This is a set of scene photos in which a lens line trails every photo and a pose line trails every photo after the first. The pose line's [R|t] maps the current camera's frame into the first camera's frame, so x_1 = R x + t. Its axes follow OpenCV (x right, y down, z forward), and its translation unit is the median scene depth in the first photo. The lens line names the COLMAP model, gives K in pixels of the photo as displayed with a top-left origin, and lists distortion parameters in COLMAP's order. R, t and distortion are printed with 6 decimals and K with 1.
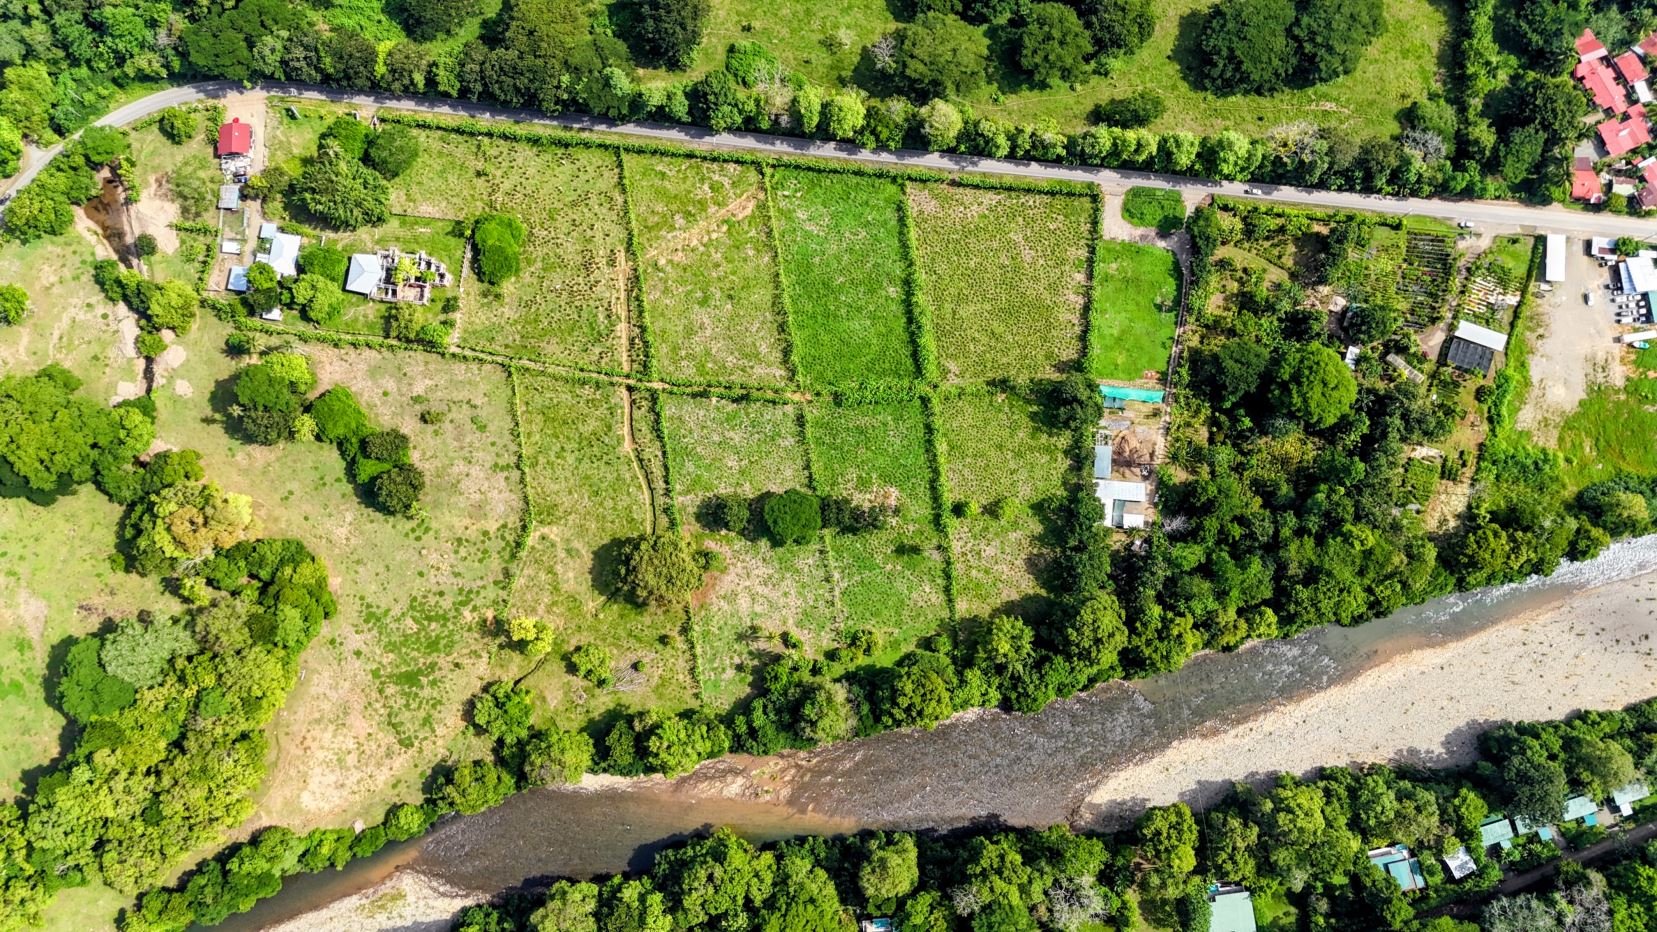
lens RADIAL K [[1224.2, 0, 831.2], [0, 1224.2, 469.9], [0, 0, 1]] dist [0.071225, -0.057638]
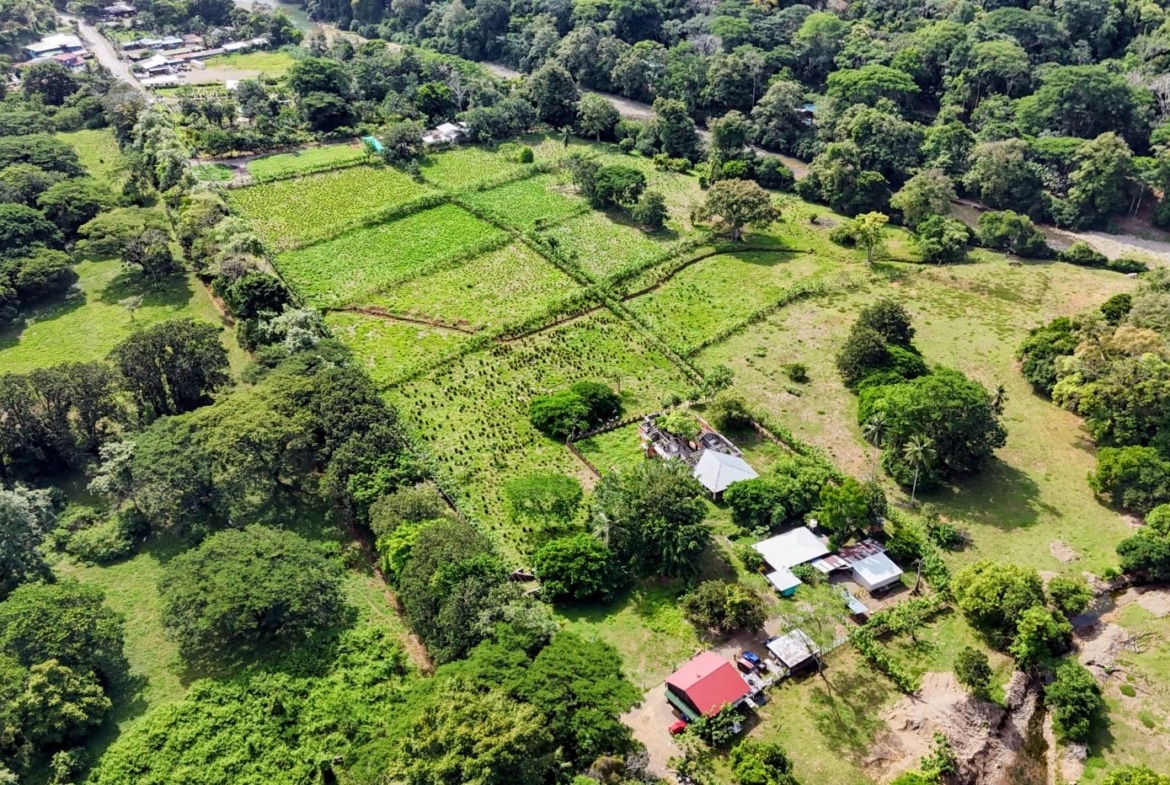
lens RADIAL K [[1034.5, 0, 585.0], [0, 1034.5, 392.5], [0, 0, 1]] dist [0.074600, -0.085814]
pose [[-0.594283, -0.412385, 0.690483, -0.713188], [0.796374, -0.181836, 0.576822, -0.542893], [-0.112318, 0.892678, 0.436475, 0.735584]]
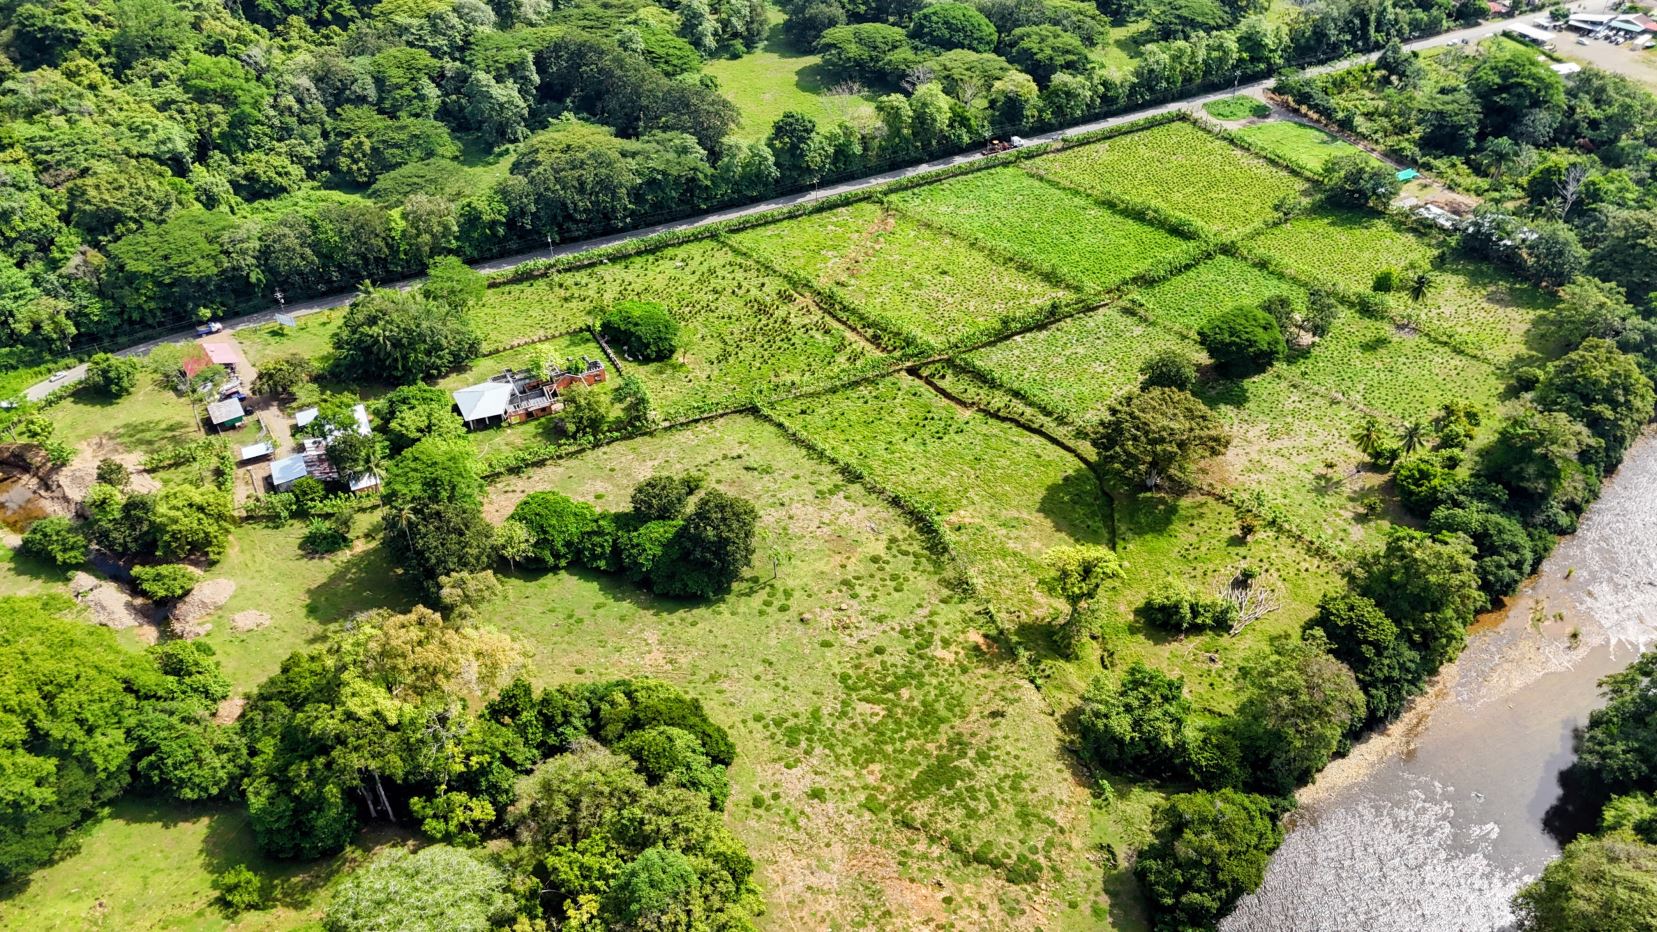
lens RADIAL K [[1224.2, 0, 831.2], [0, 1224.2, 469.9], [0, 0, 1]] dist [0.071225, -0.057638]
pose [[0.827883, -0.339857, 0.446214, -0.535063], [0.554432, 0.616313, -0.559253, 0.332089], [-0.084941, 0.710392, 0.698662, 0.566547]]
